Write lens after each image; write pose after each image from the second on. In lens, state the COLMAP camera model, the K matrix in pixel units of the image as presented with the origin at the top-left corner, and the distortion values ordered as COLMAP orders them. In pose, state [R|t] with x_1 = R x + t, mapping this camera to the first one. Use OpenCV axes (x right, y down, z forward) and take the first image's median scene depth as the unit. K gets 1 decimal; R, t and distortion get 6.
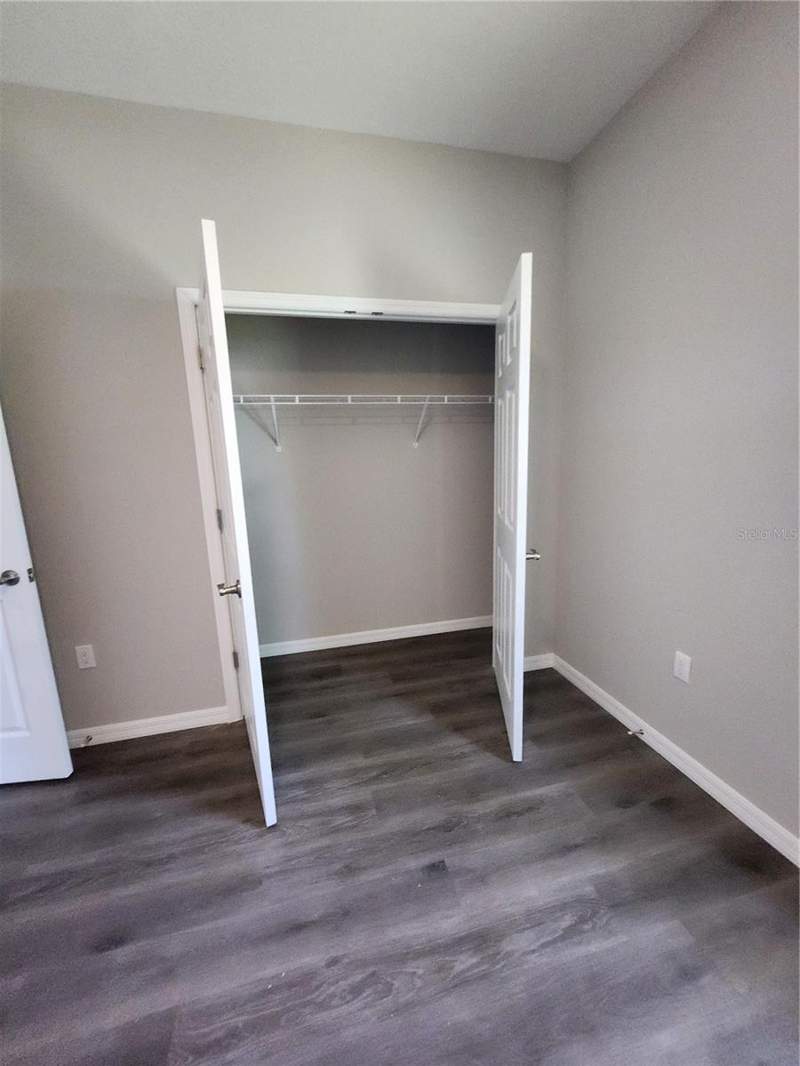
lens RADIAL K [[421.6, 0, 400.0], [0, 421.6, 533.0], [0, 0, 1]] dist [-0.001754, -0.000146]
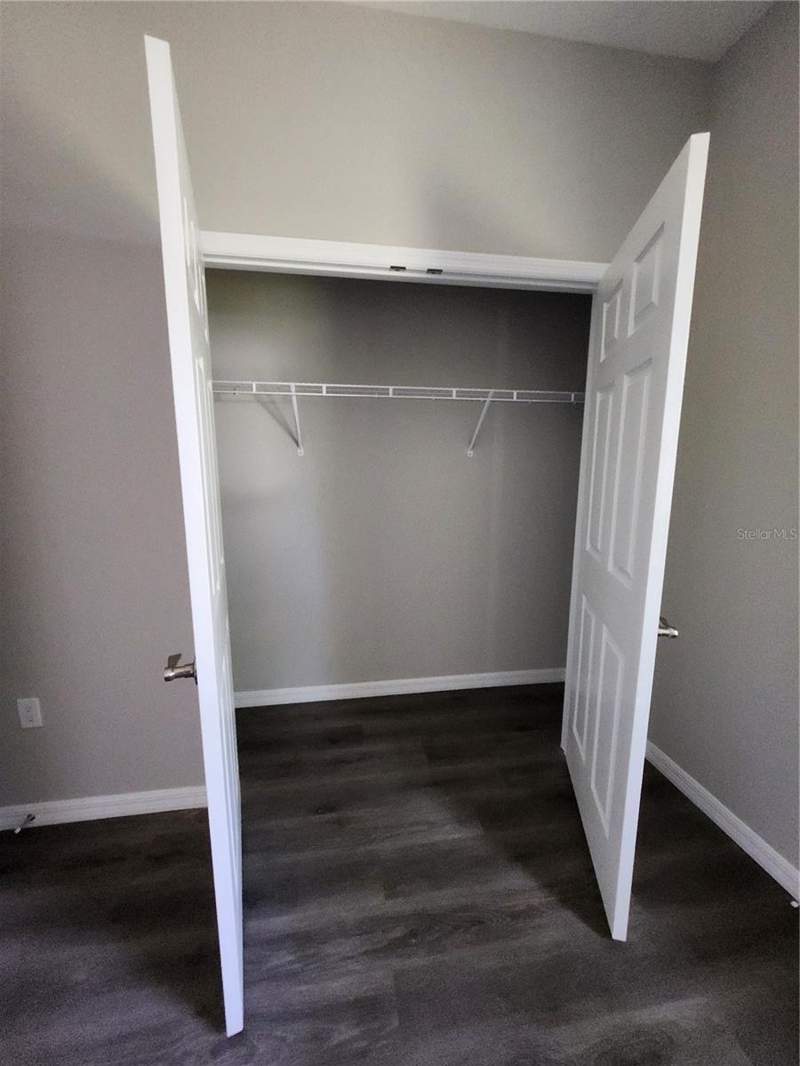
lens RADIAL K [[425.8, 0, 399.4], [0, 425.8, 525.0], [0, 0, 1]] dist [0.001397, 0.000140]
pose [[0.995300, 0.047217, -0.084554, -0.029985], [-0.050588, 0.997990, -0.038175, -0.049734], [0.082581, 0.042273, 0.995687, 0.271379]]
